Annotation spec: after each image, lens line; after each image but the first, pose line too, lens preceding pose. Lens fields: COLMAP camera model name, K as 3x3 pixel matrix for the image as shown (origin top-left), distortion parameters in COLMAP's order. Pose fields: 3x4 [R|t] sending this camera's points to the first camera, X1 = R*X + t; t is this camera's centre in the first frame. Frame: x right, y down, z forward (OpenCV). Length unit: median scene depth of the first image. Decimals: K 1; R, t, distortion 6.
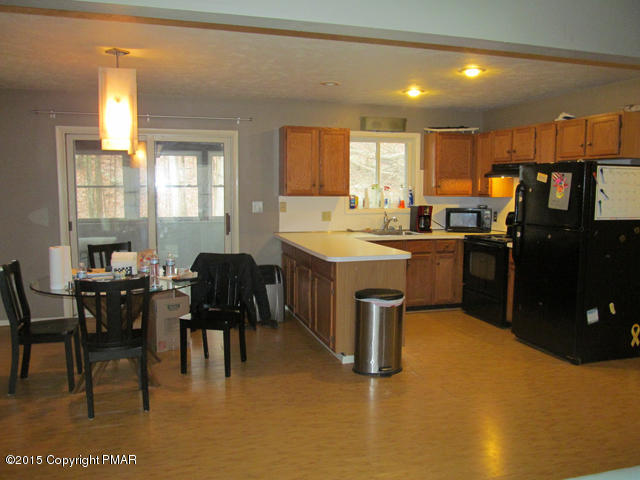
lens RADIAL K [[536.8, 0, 320.0], [0, 536.8, 240.0], [0, 0, 1]] dist [-0.060758, 0.040936]
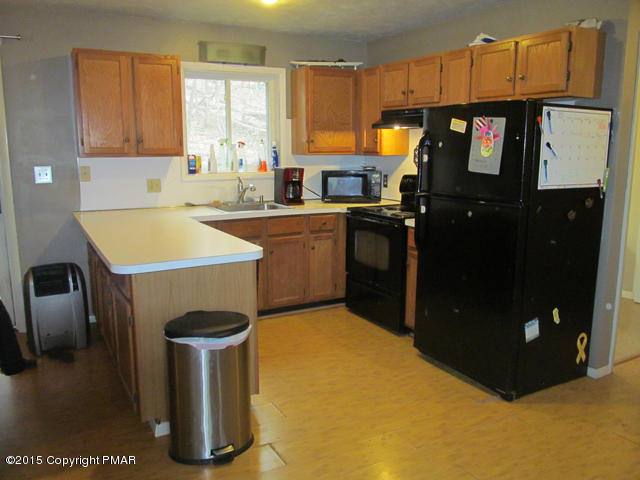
lens RADIAL K [[536.8, 0, 320.0], [0, 536.8, 240.0], [0, 0, 1]] dist [-0.060758, 0.040936]
pose [[0.976822, -0.040219, 0.210243, 0.077682], [0.024201, 0.996643, 0.078213, -0.023726], [-0.212683, -0.071312, 0.974516, 0.287178]]
